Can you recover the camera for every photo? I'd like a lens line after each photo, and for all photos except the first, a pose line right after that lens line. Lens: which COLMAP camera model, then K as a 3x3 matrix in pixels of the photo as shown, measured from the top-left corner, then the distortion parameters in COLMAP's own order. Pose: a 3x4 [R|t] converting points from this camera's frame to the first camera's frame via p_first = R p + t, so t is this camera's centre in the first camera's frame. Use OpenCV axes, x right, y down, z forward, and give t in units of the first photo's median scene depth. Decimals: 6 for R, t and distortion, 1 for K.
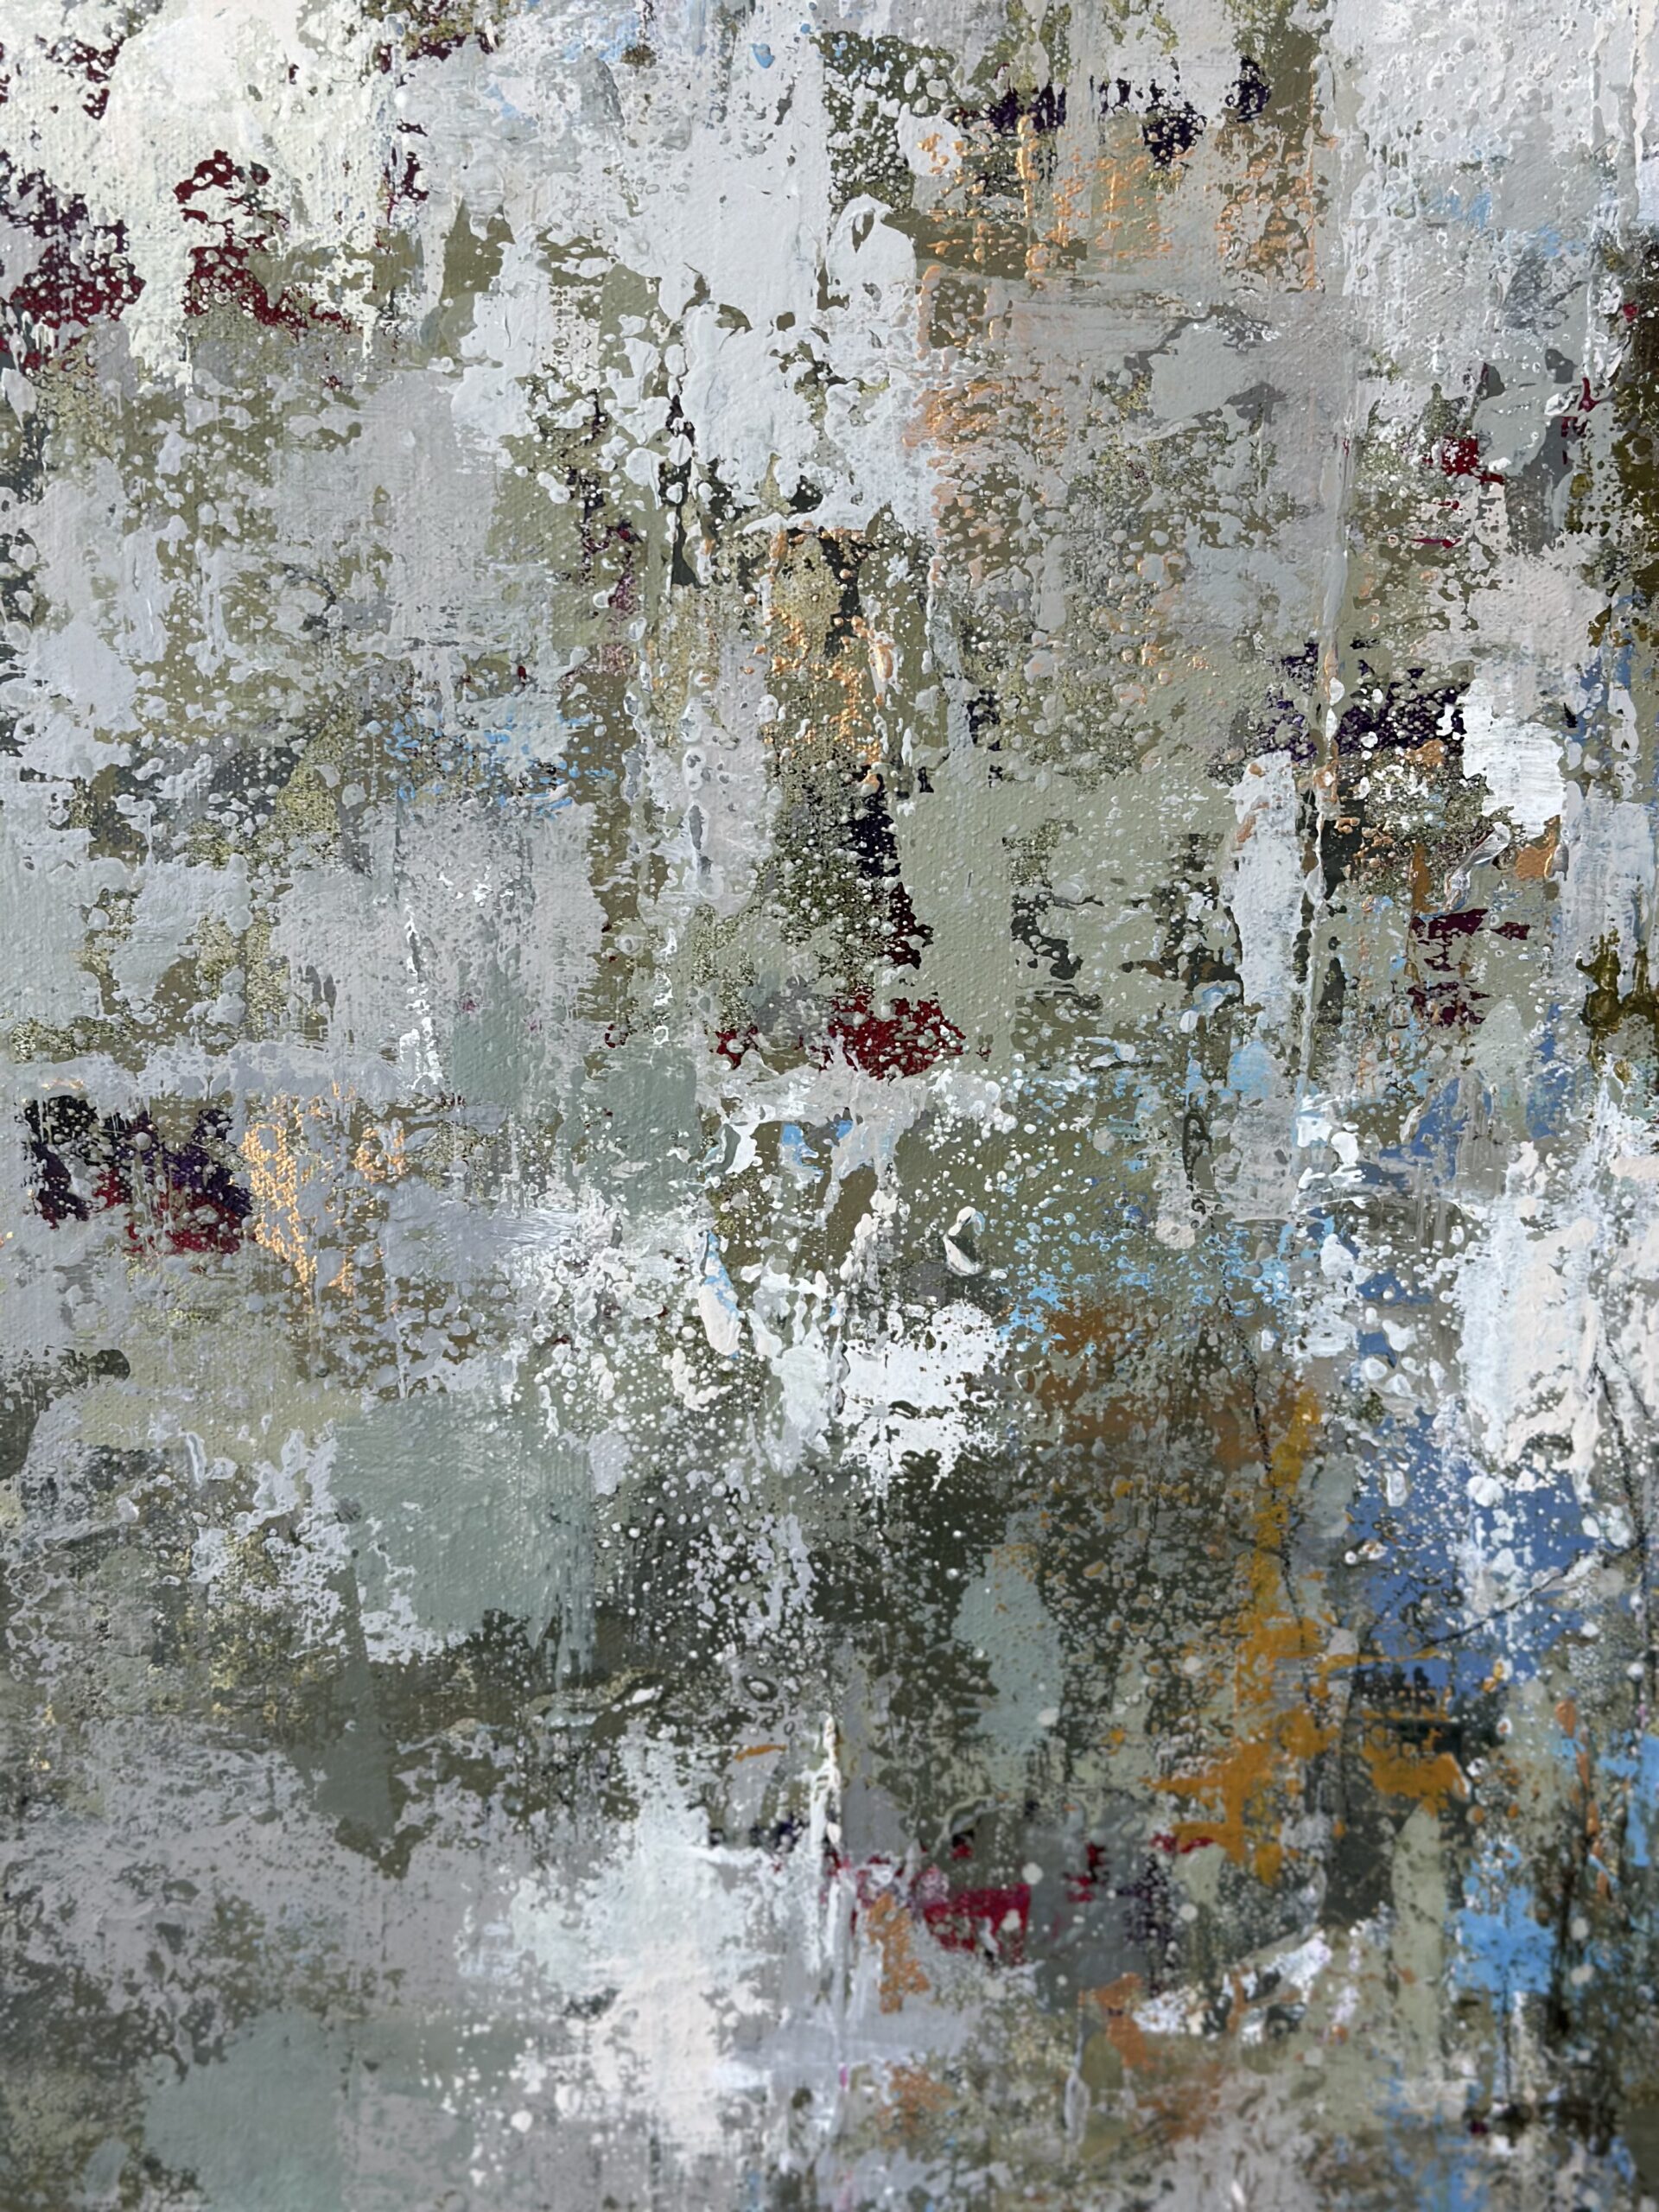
lens RADIAL K [[3029.7, 0, 830.4], [0, 3029.7, 1108.5], [0, 0, 1]] dist [0.118621, 0.000000]
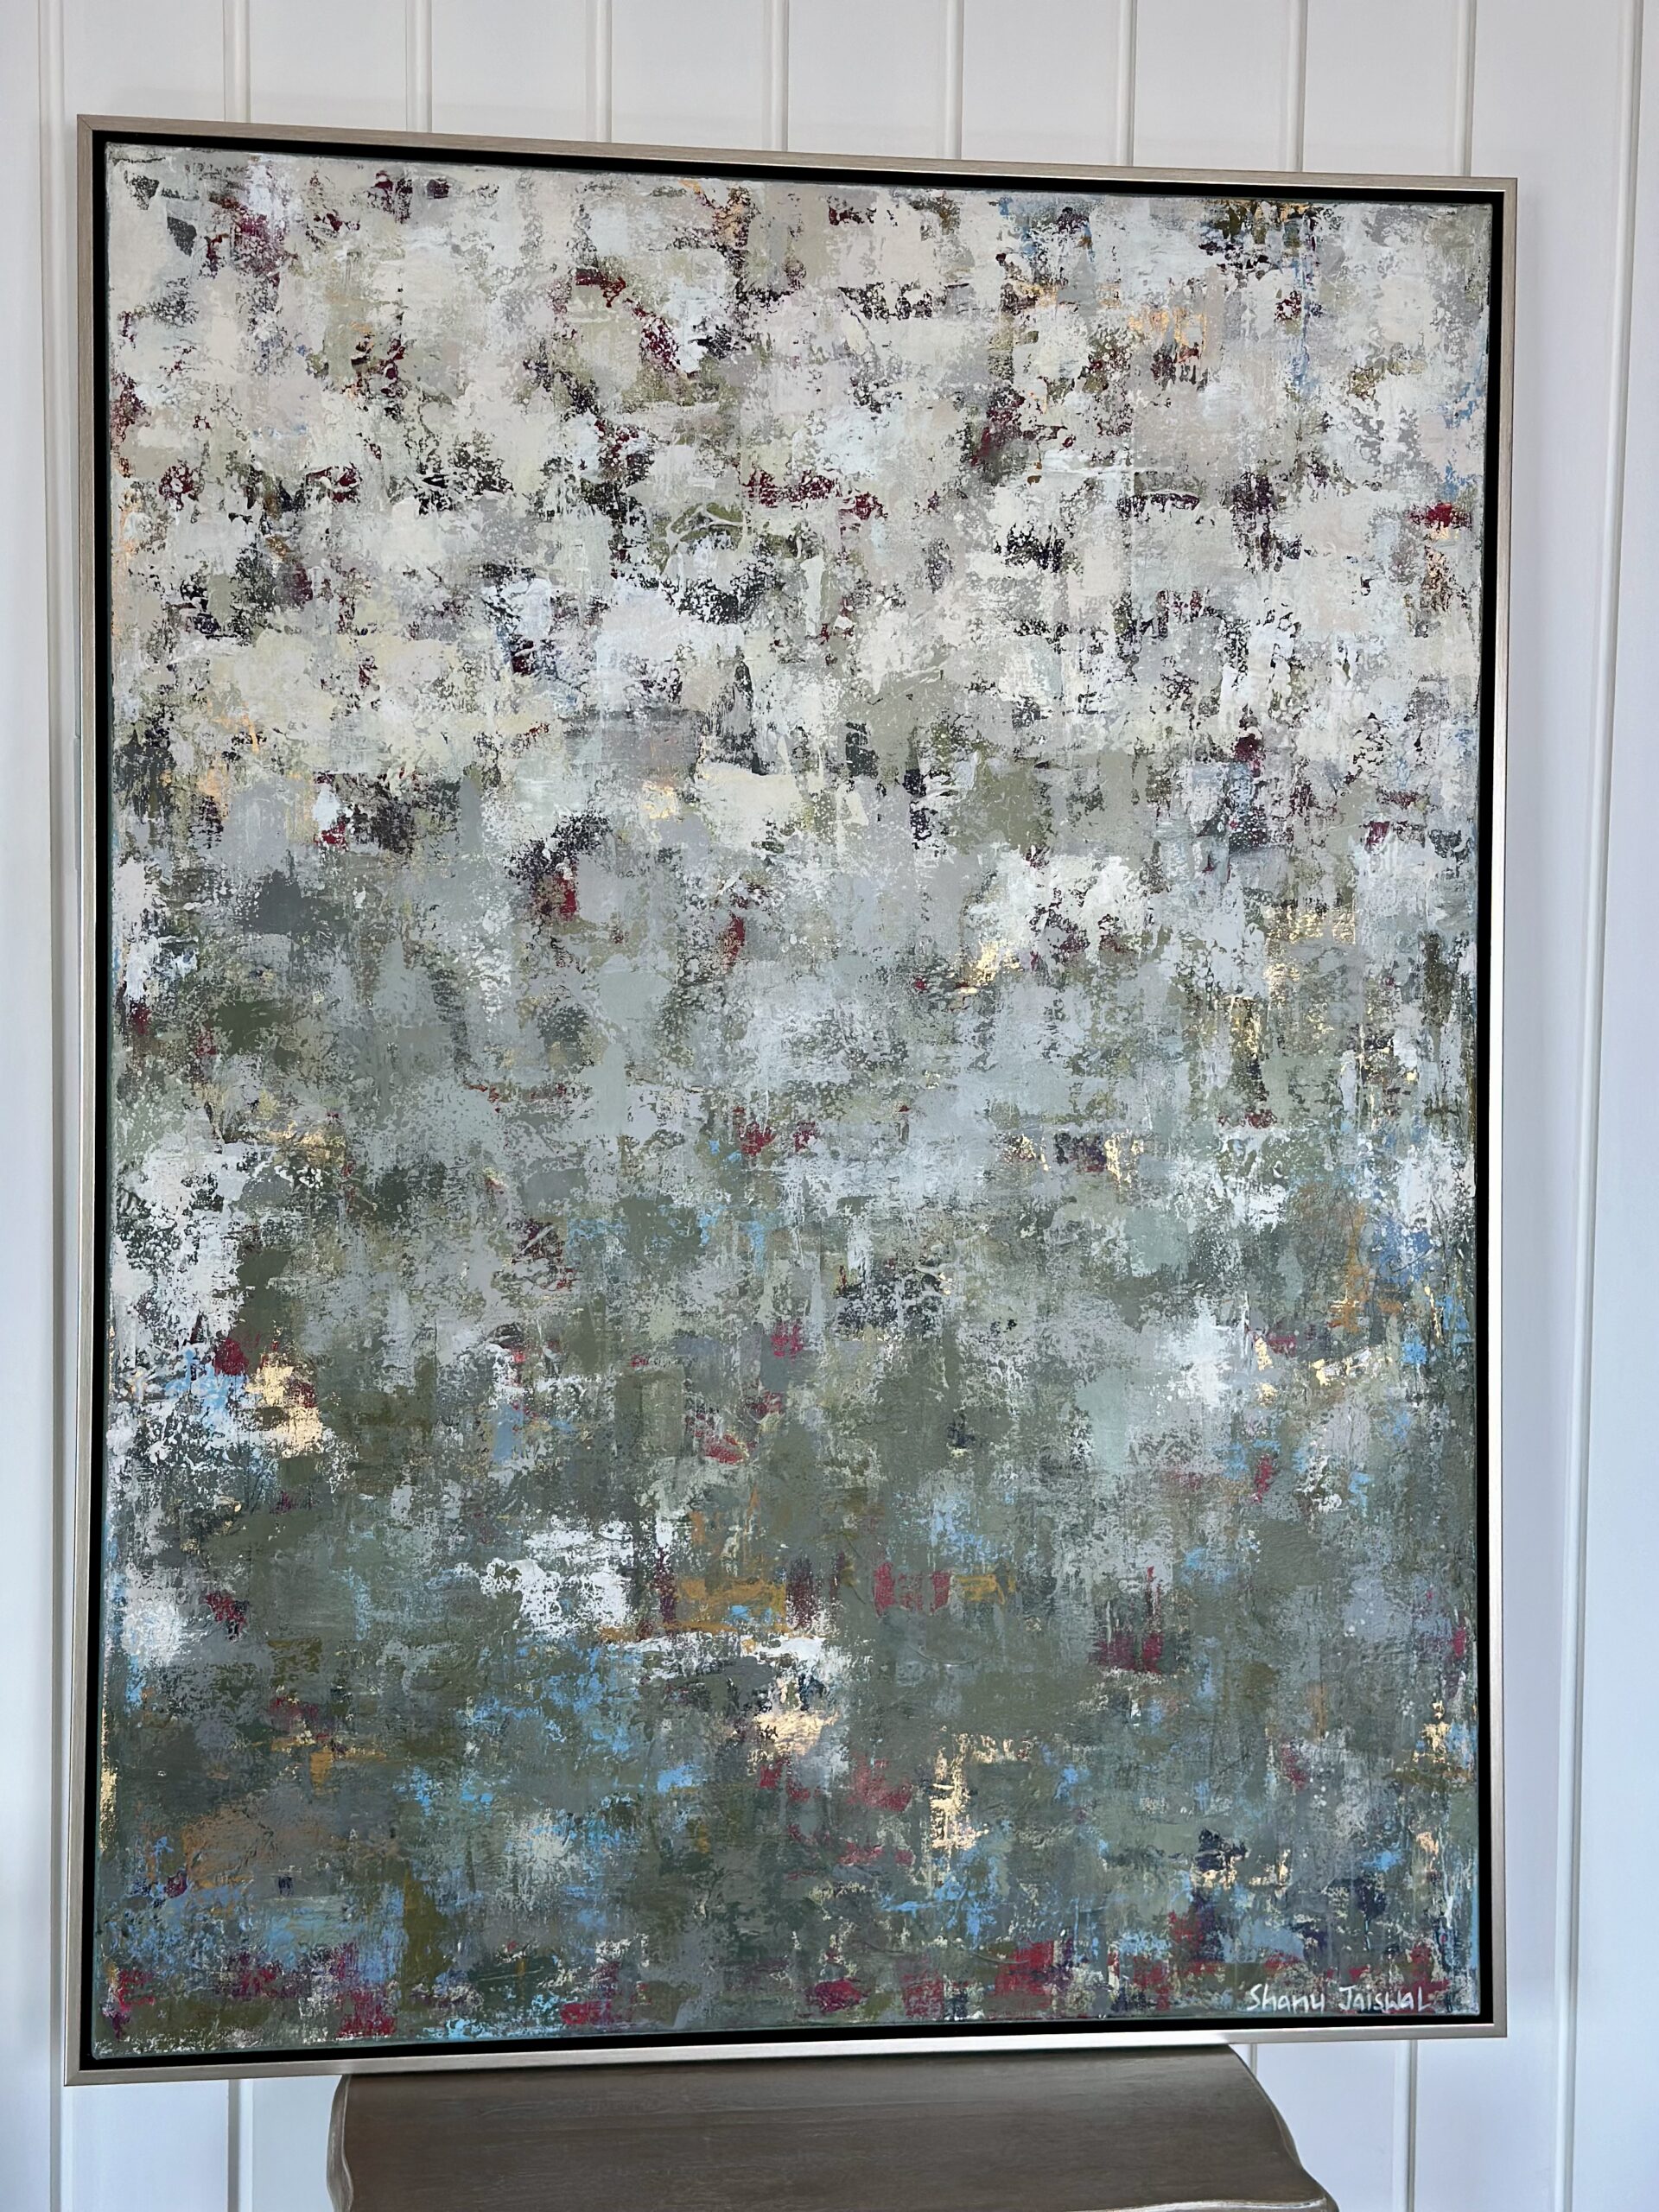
lens RADIAL K [[3029.7, 0, 831.1], [0, 3029.7, 1107.0], [0, 0, 1]] dist [0.118621, 0.000000]
pose [[0.951557, 0.008050, -0.307366, 0.727485], [-0.043661, 0.993065, -0.109160, 0.433012], [0.304355, 0.117292, 0.945310, -3.050715]]
